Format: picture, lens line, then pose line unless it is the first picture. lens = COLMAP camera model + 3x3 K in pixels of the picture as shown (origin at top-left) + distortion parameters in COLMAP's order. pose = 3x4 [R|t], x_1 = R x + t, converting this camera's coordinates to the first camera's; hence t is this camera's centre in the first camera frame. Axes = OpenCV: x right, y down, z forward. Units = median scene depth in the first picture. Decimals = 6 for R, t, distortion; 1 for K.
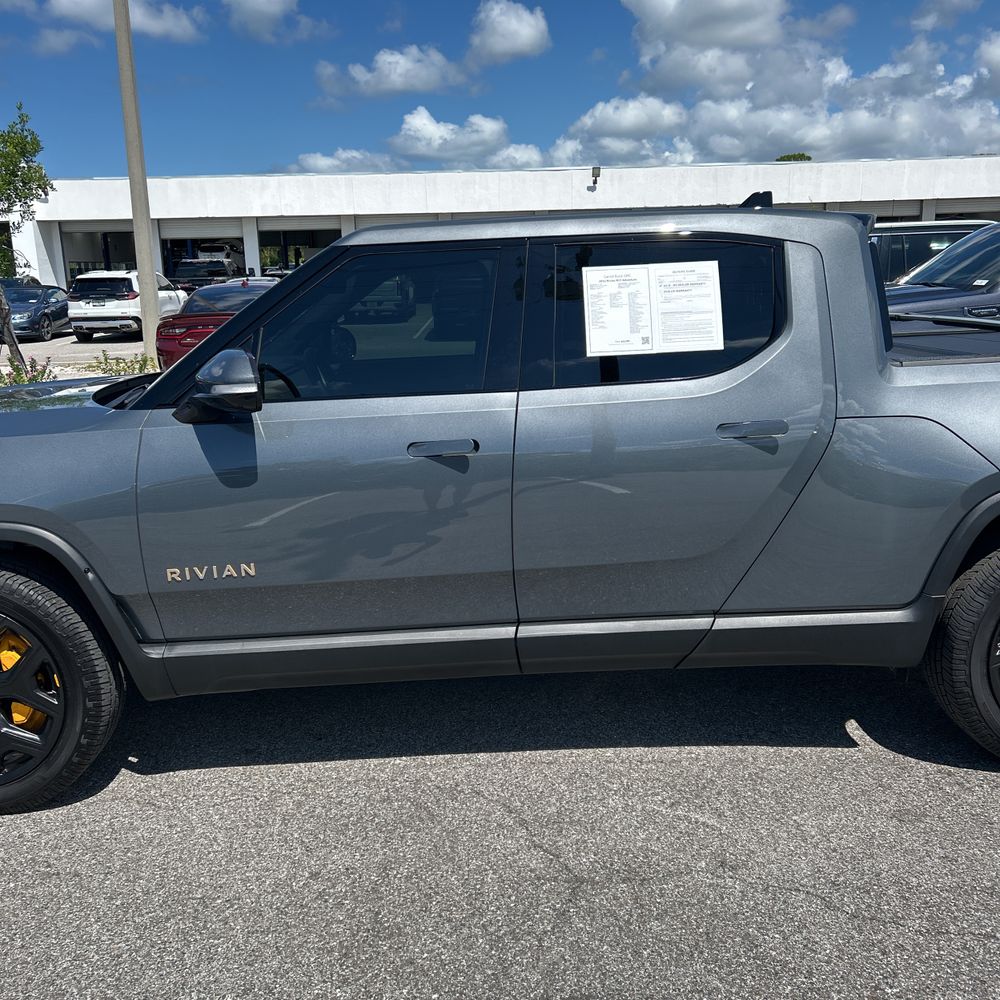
lens RADIAL K [[1032.4, 0, 500.0], [0, 1032.4, 500.0], [0, 0, 1]] dist [0.064600, 0.023603]
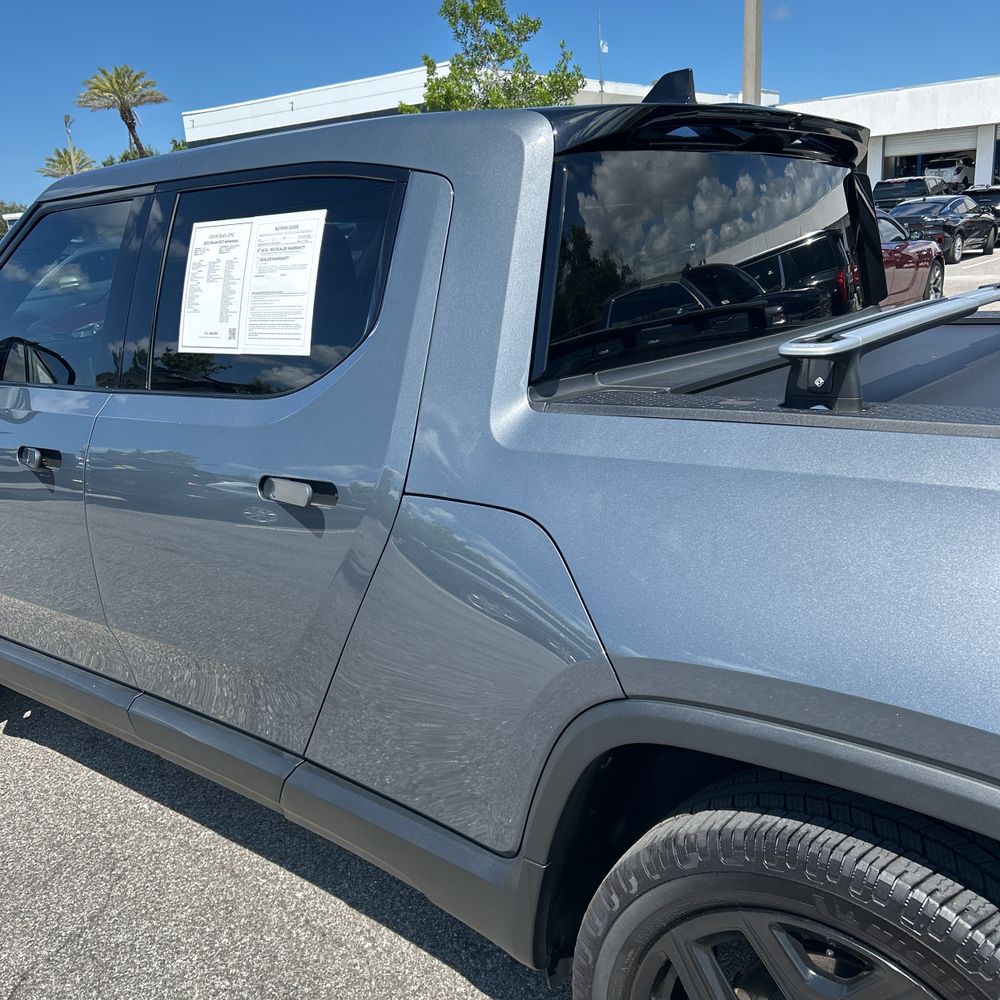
lens RADIAL K [[1035.3, 0, 511.9], [0, 1035.3, 504.5], [0, 0, 1]] dist [0.031066, -0.026072]
pose [[0.751949, 0.156939, -0.640268, 0.681213], [-0.106701, 0.987417, 0.116719, -0.135441], [0.650529, -0.019450, 0.759232, 0.576864]]
